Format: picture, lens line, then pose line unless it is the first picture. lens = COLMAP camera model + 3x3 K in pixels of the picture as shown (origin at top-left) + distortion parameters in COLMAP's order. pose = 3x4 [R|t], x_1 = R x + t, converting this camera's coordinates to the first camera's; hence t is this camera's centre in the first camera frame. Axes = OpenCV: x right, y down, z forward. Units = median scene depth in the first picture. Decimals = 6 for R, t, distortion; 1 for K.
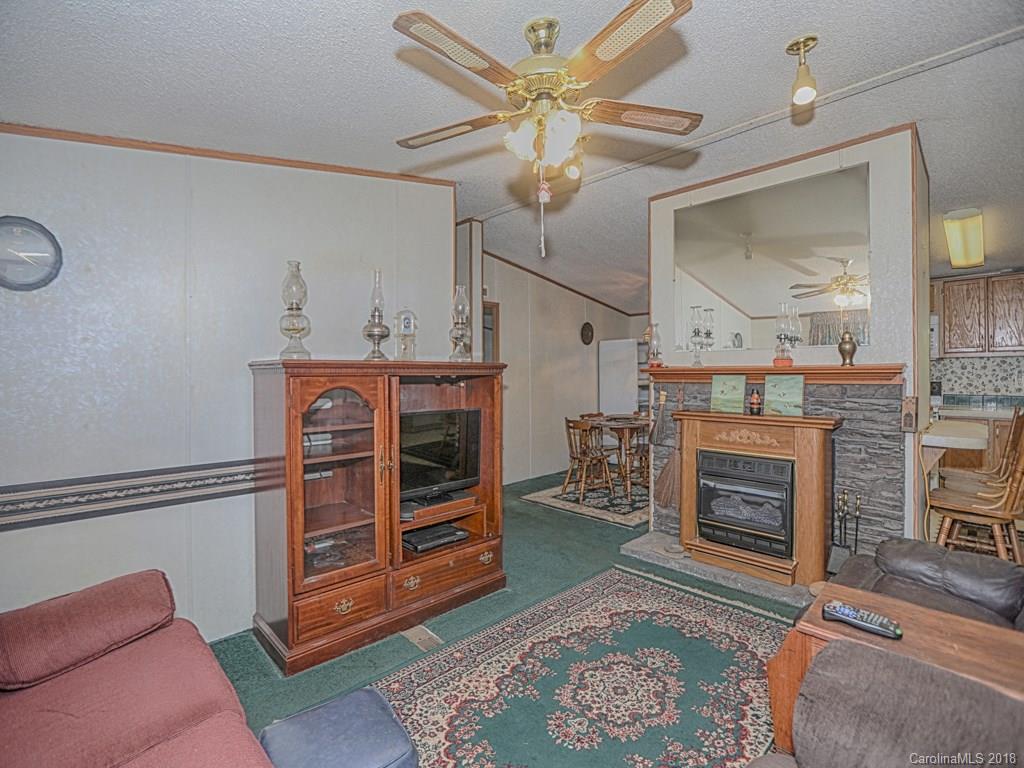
lens RADIAL K [[498.3, 0, 520.3], [0, 498.3, 381.8], [0, 0, 1]] dist [-0.034722, 0.018473]
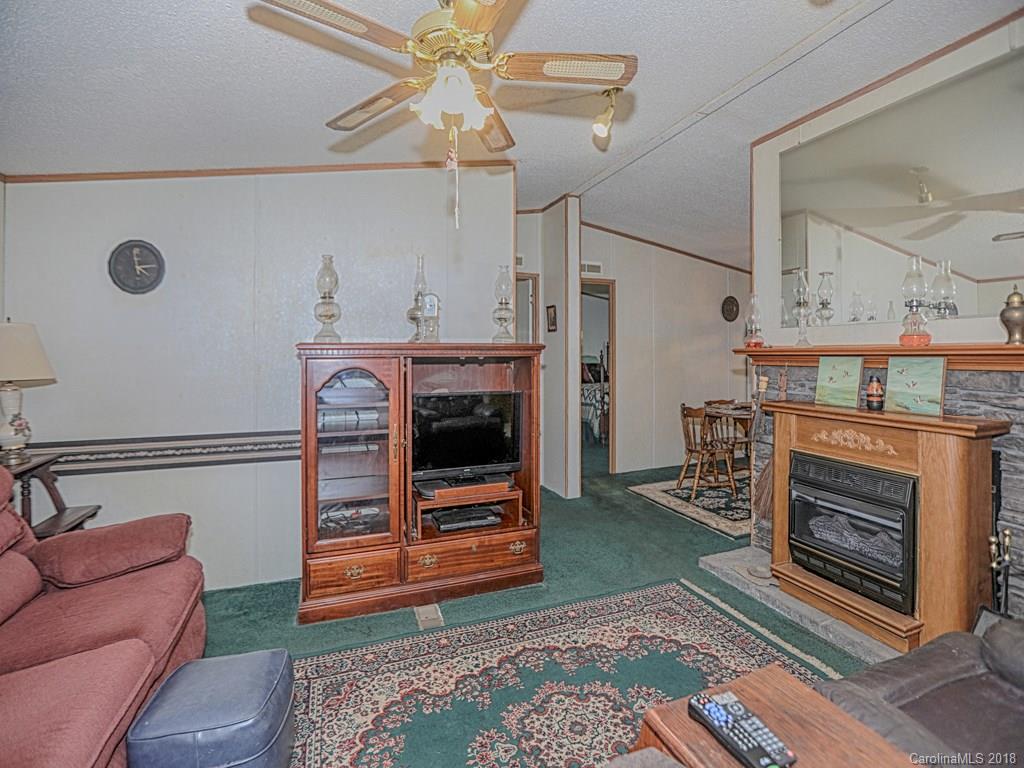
lens RADIAL K [[493.9, 0, 514.0], [0, 493.9, 358.8], [0, 0, 1]] dist [-0.042326, 0.017105]
pose [[0.913628, 0.003516, -0.406536, 0.301001], [-0.005893, 0.999972, -0.004594, -0.004909], [0.406508, 0.006593, 0.913623, 0.126367]]
